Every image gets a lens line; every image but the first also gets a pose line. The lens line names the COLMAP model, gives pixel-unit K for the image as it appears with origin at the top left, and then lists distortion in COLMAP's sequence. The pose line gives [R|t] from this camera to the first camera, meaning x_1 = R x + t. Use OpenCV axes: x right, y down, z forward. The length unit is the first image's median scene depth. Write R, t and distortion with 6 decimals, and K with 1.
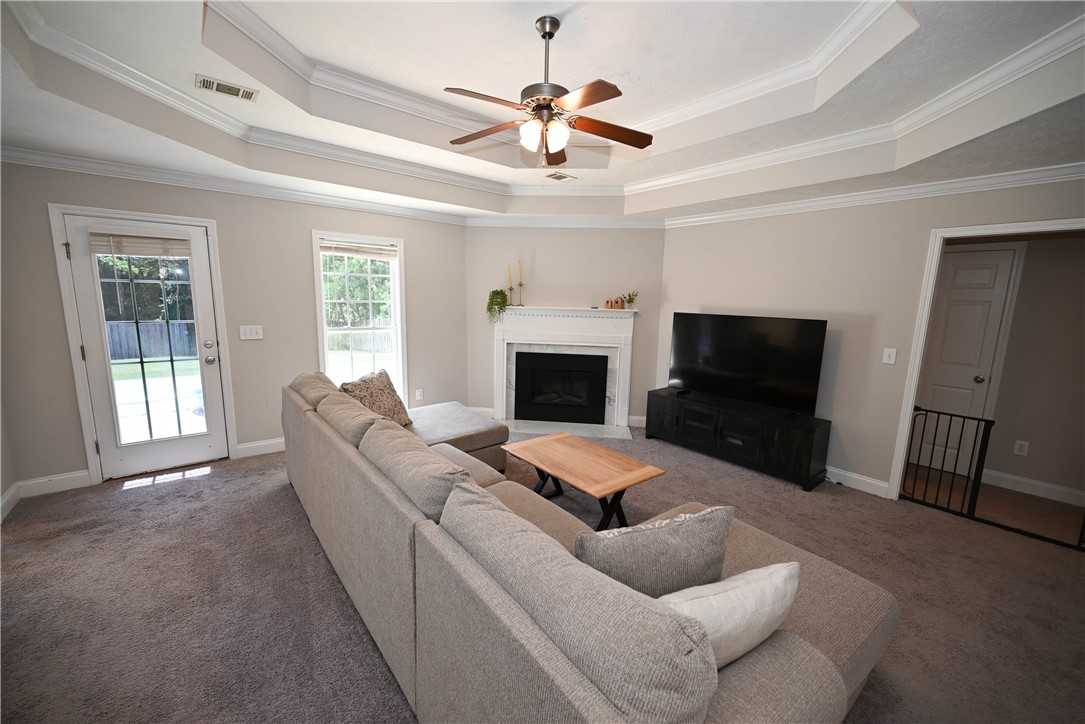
lens RADIAL K [[429.6, 0, 542.3], [0, 429.6, 362.1], [0, 0, 1]] dist [-0.002002, 0.000086]
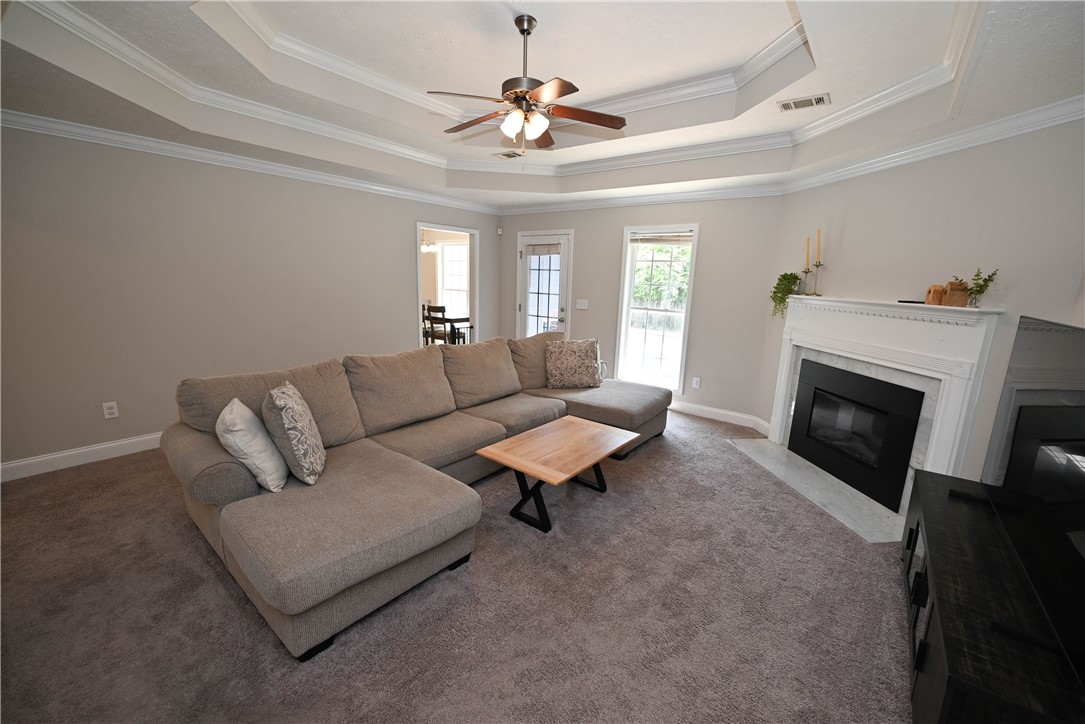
lens RADIAL K [[440.7, 0, 540.3], [0, 440.7, 361.4], [0, 0, 1]] dist [0.001527, -0.000184]
pose [[0.211252, 0.170630, -0.962423, 0.634536], [-0.176316, 0.975145, 0.134184, -0.046342], [0.961398, 0.141344, 0.236086, 0.449849]]
